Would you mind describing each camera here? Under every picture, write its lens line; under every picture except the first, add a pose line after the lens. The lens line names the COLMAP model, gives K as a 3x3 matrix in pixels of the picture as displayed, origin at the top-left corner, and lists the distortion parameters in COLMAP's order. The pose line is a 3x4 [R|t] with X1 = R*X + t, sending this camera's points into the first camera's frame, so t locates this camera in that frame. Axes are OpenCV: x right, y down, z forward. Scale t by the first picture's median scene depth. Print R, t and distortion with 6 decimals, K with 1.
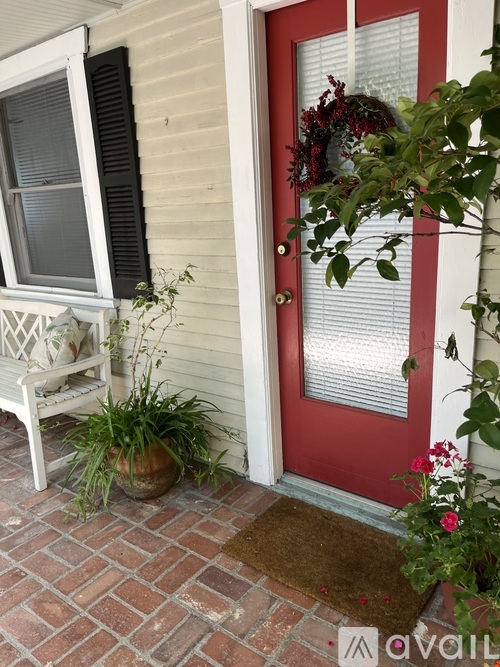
lens RADIAL K [[504.0, 0, 250.2], [0, 504.0, 333.5], [0, 0, 1]] dist [0.000516, -0.000805]
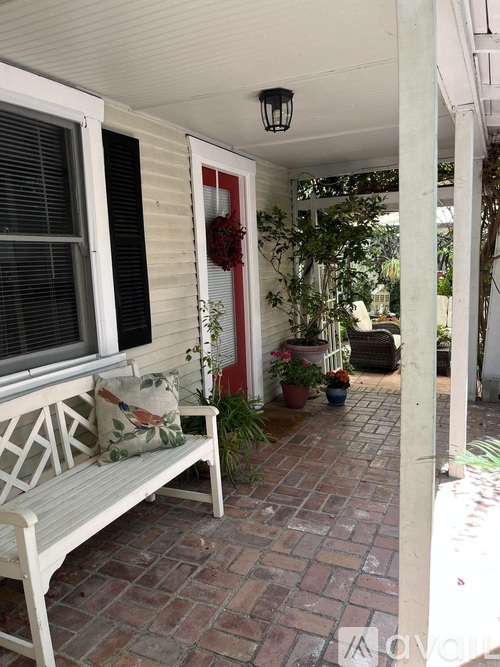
lens RADIAL K [[504.0, 0, 251.1], [0, 504.0, 334.1], [0, 0, 1]] dist [0.000516, -0.000805]
pose [[-0.188973, -0.084998, 0.978297, -1.471418], [0.292164, 0.946264, 0.138651, -0.186922], [-0.937512, 0.312024, -0.153986, 1.006330]]
